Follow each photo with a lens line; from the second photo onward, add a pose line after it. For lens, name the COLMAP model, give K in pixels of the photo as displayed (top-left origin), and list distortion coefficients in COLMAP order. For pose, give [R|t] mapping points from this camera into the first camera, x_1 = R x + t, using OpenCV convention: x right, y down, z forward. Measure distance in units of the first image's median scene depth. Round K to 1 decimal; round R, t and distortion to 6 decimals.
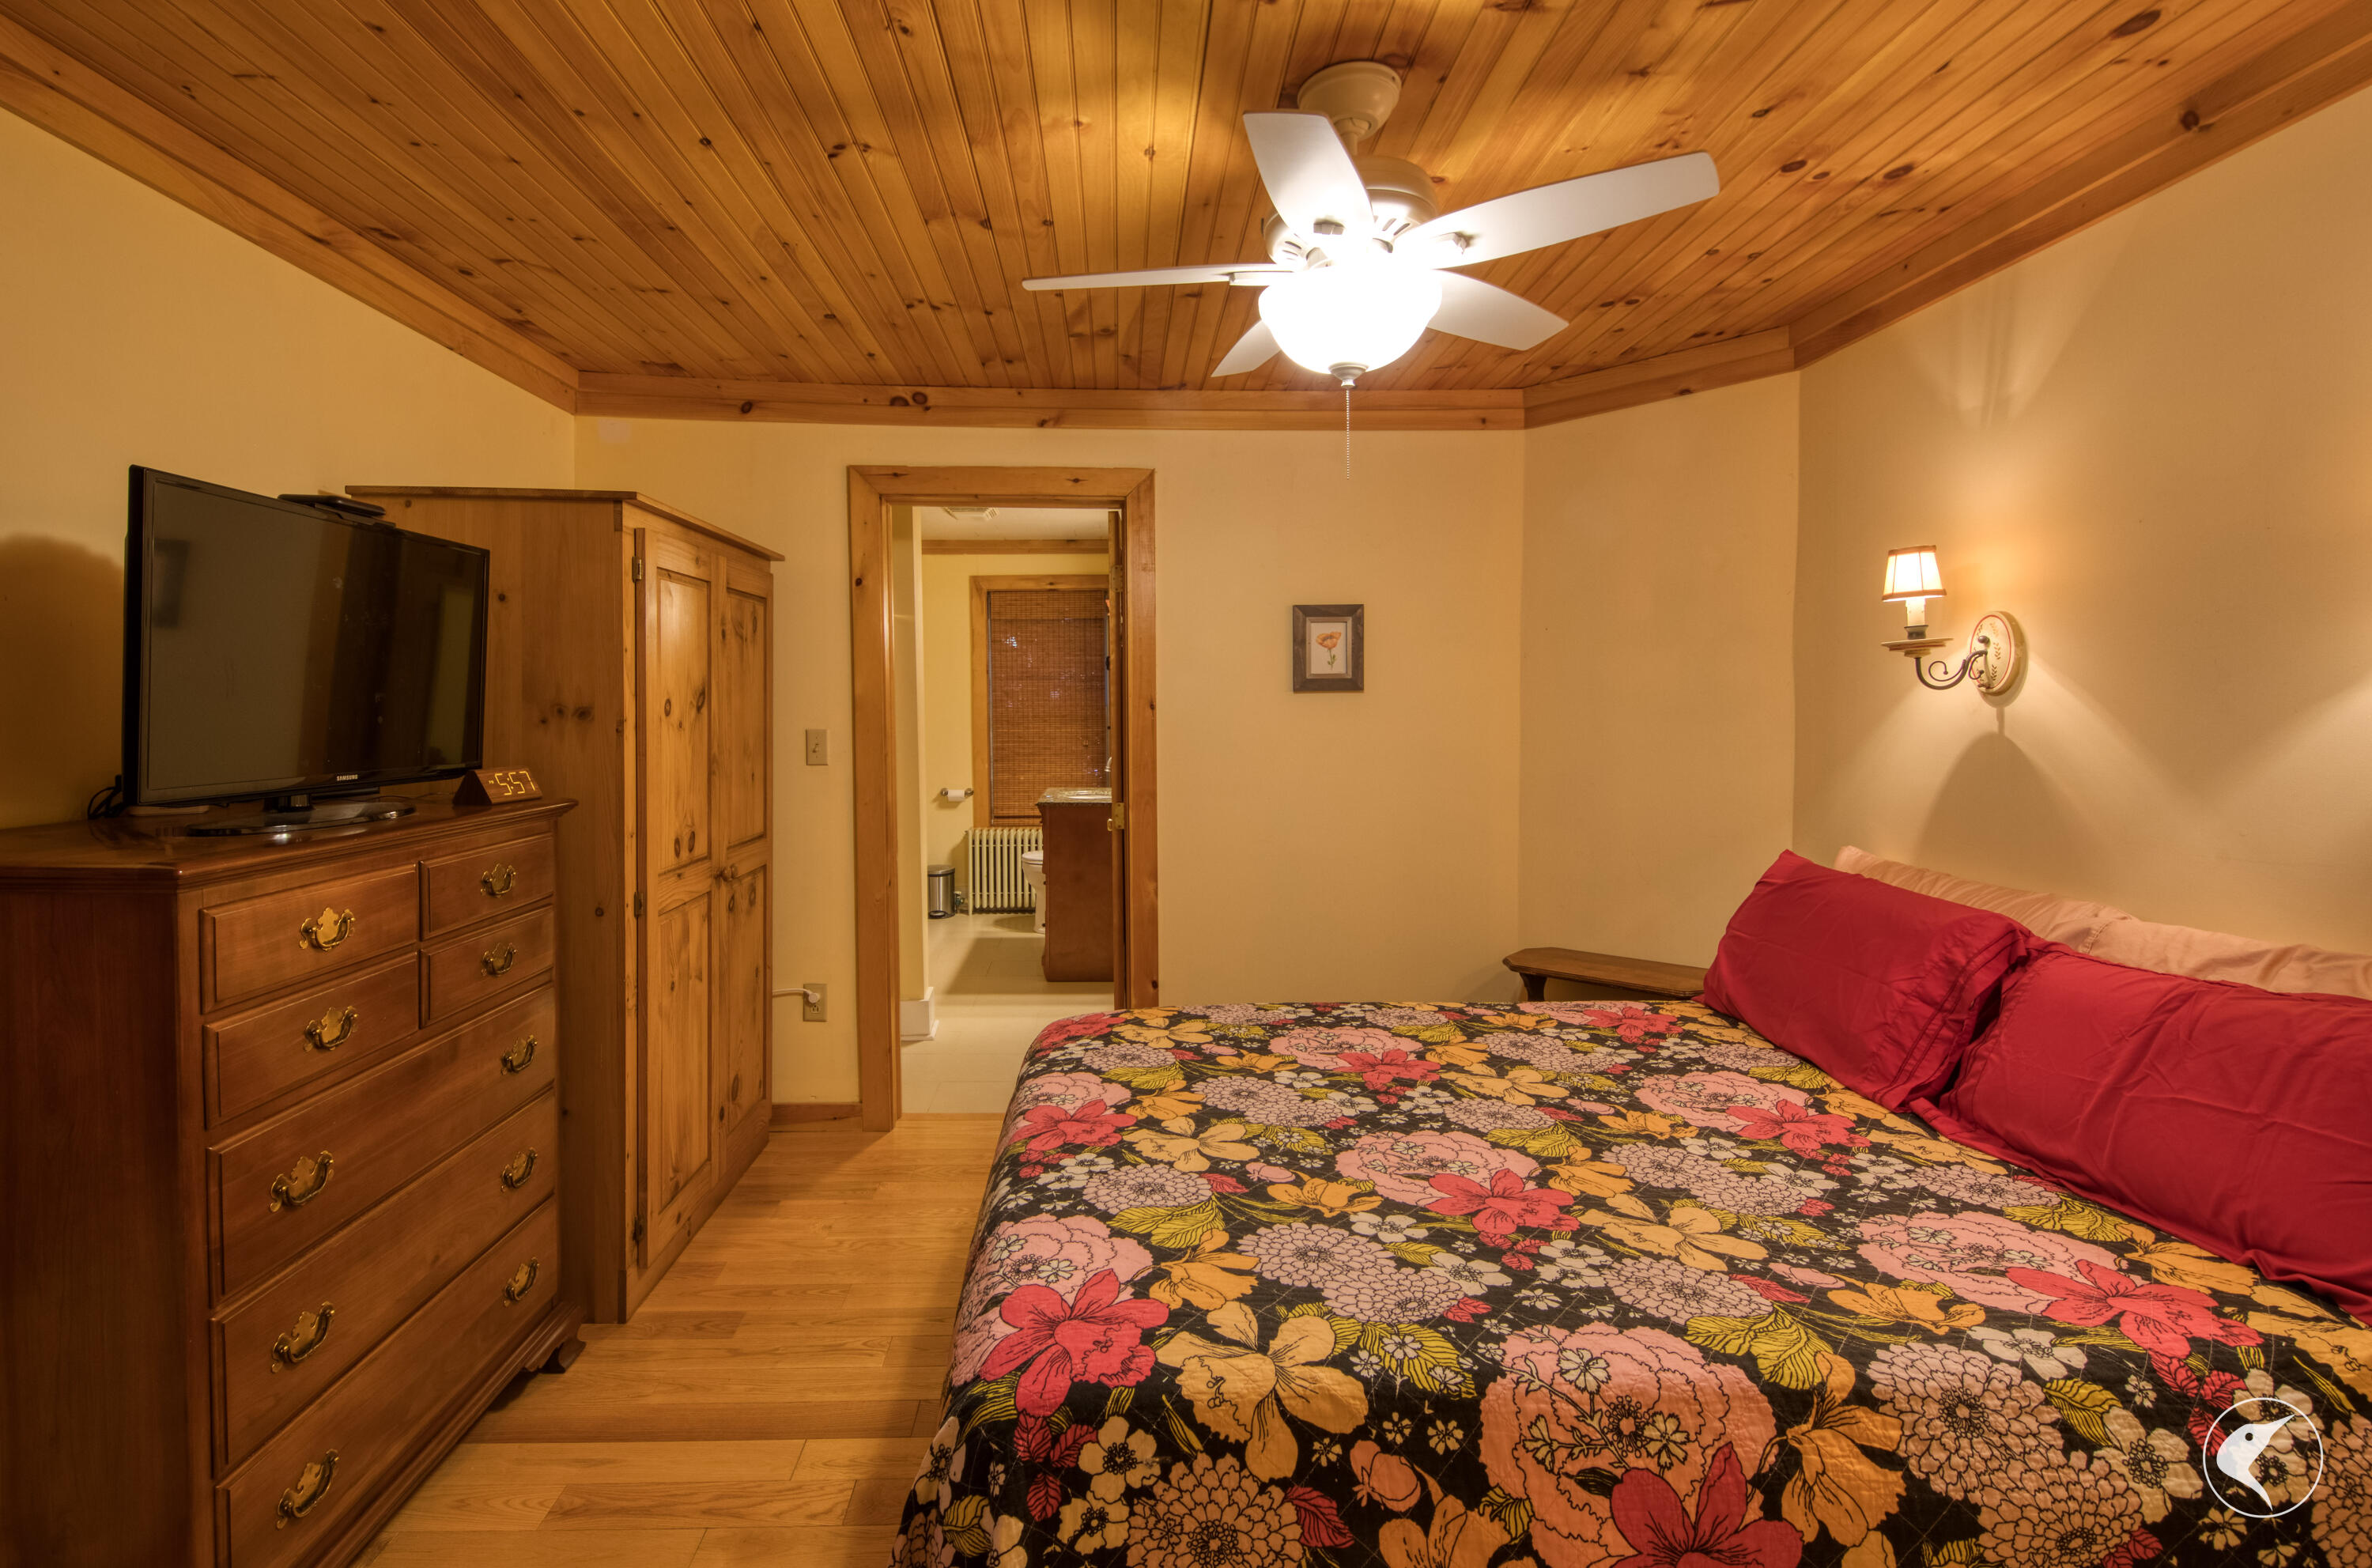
lens RADIAL K [[1100.4, 0, 1185.1], [0, 1100.4, 732.4], [0, 0, 1]] dist [0.020895, -0.011073]
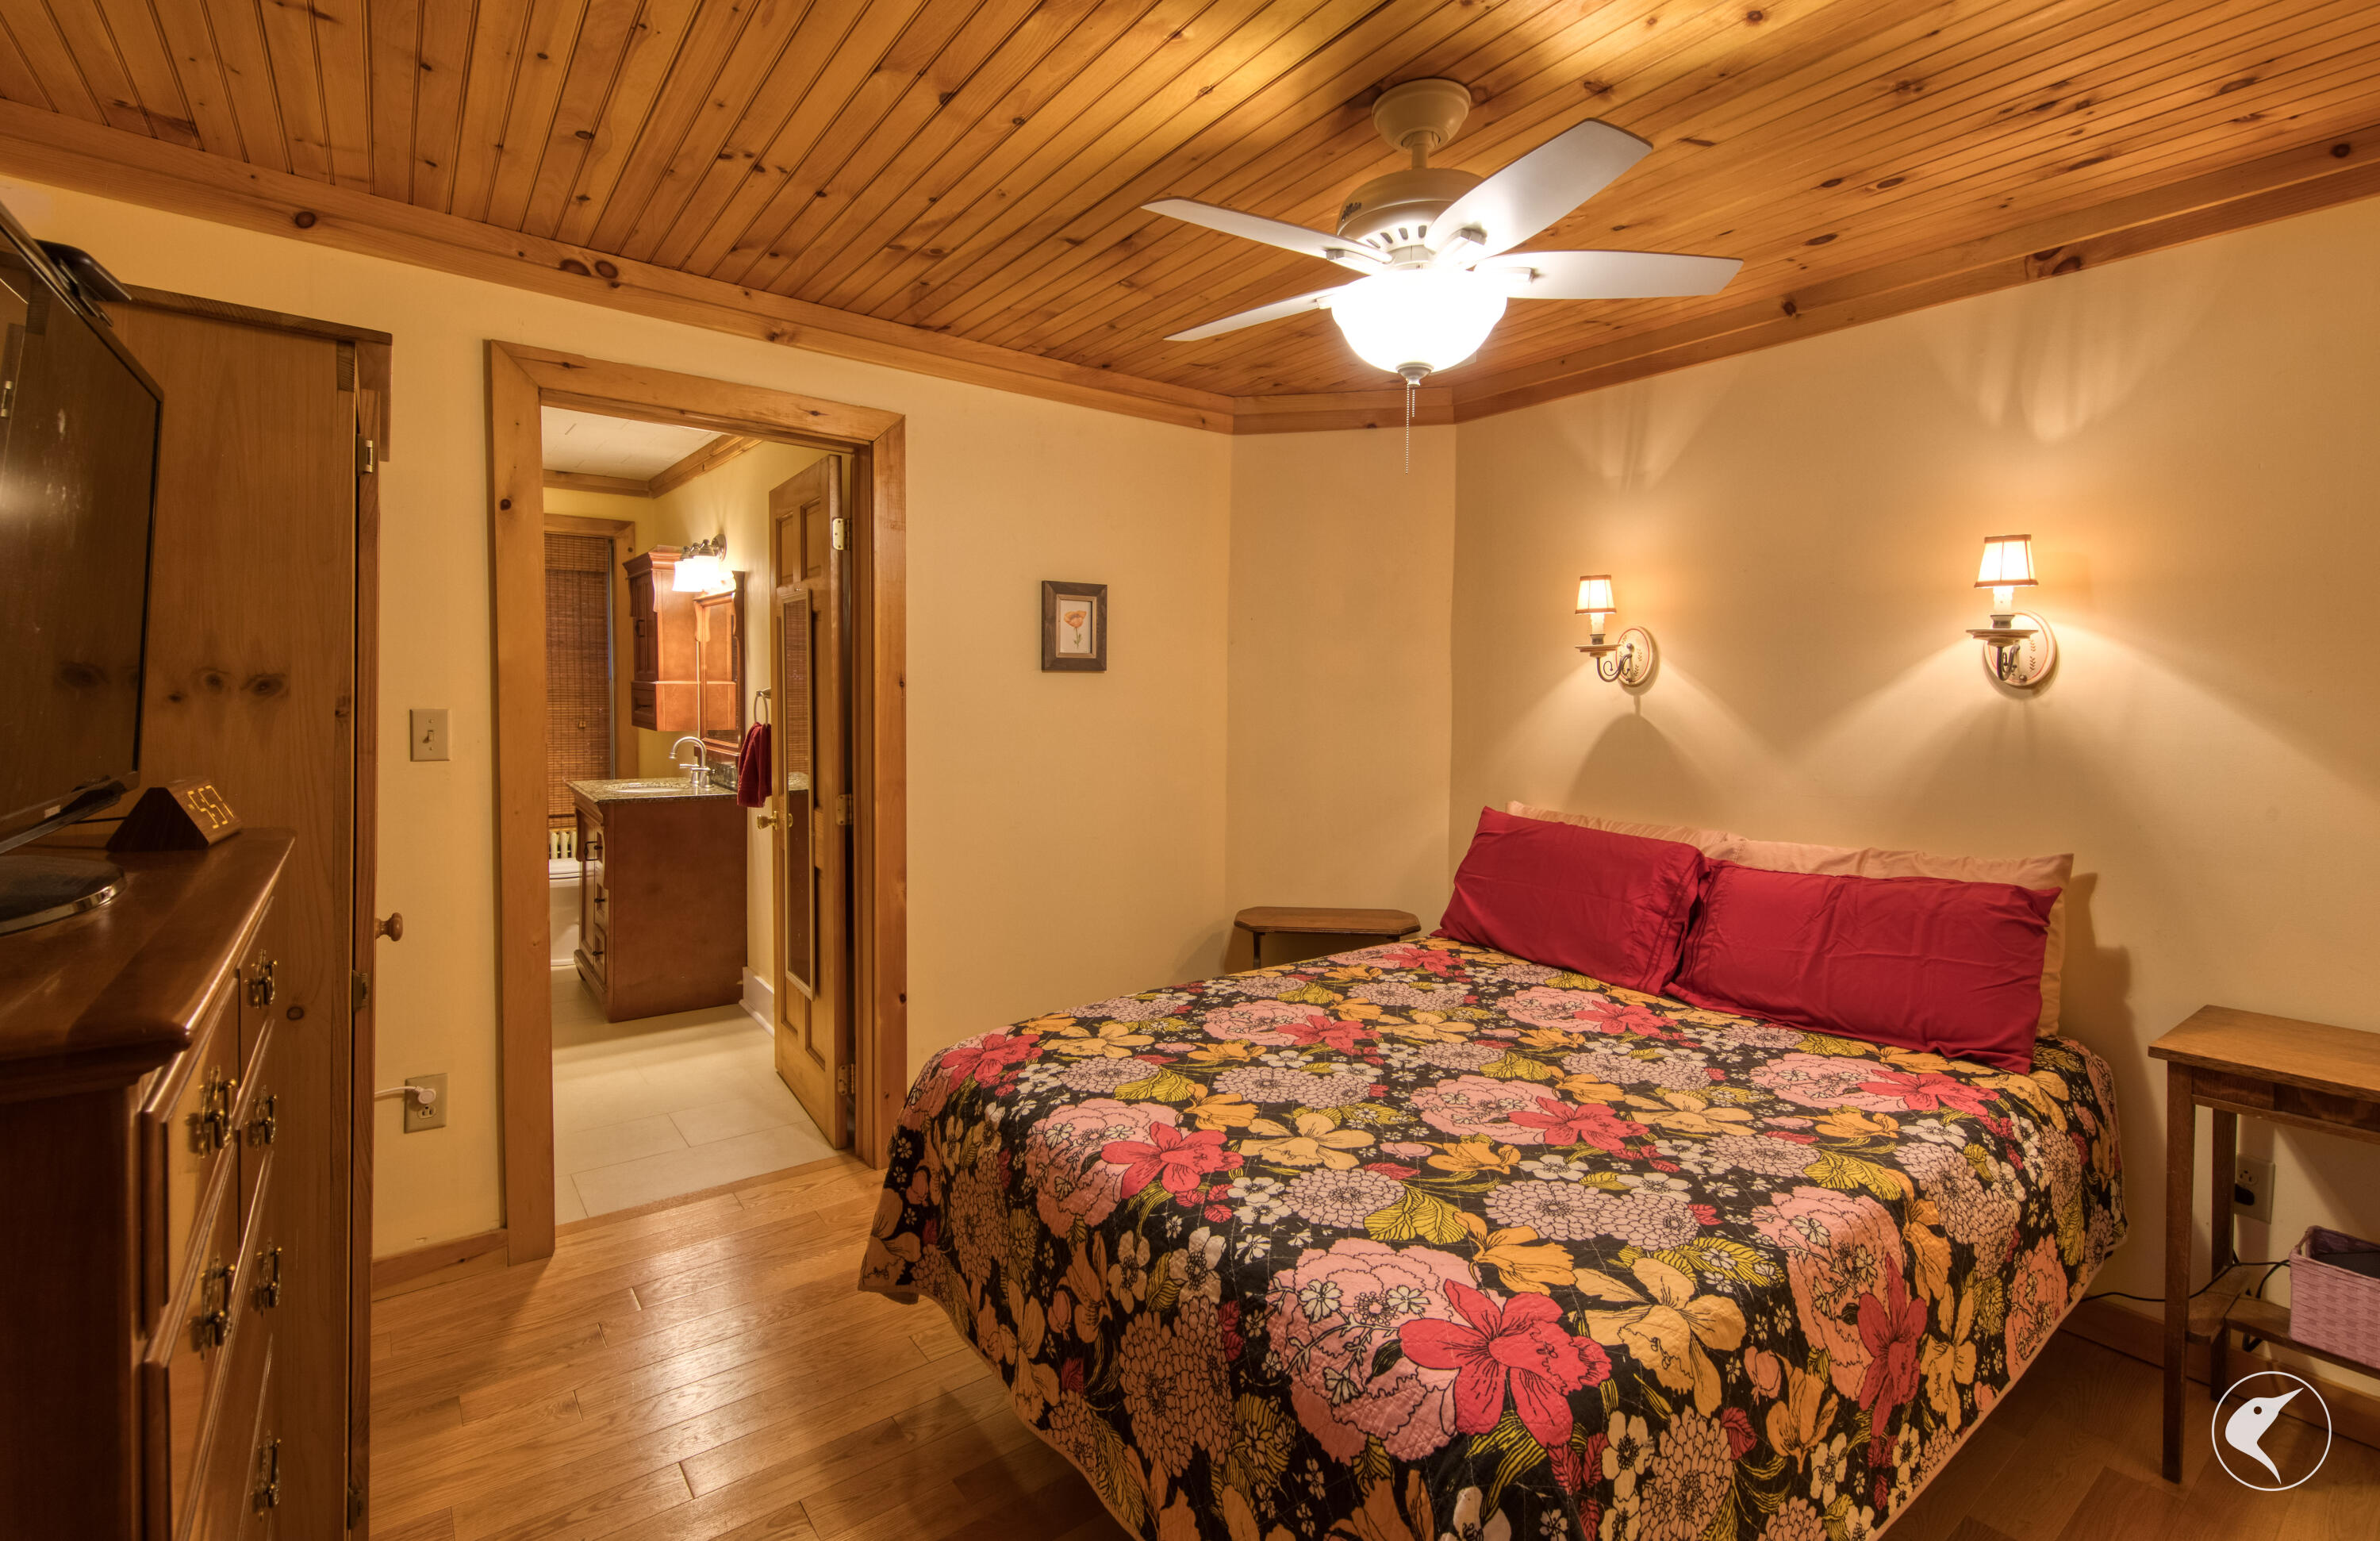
lens RADIAL K [[1067.2, 0, 1191.0], [0, 1067.2, 716.0], [0, 0, 1]] dist [0.023883, -0.012996]
pose [[0.806705, -0.003065, 0.590946, -0.535057], [-0.000846, 0.999980, 0.006342, -0.005153], [-0.590954, -0.005617, 0.806686, 0.259164]]
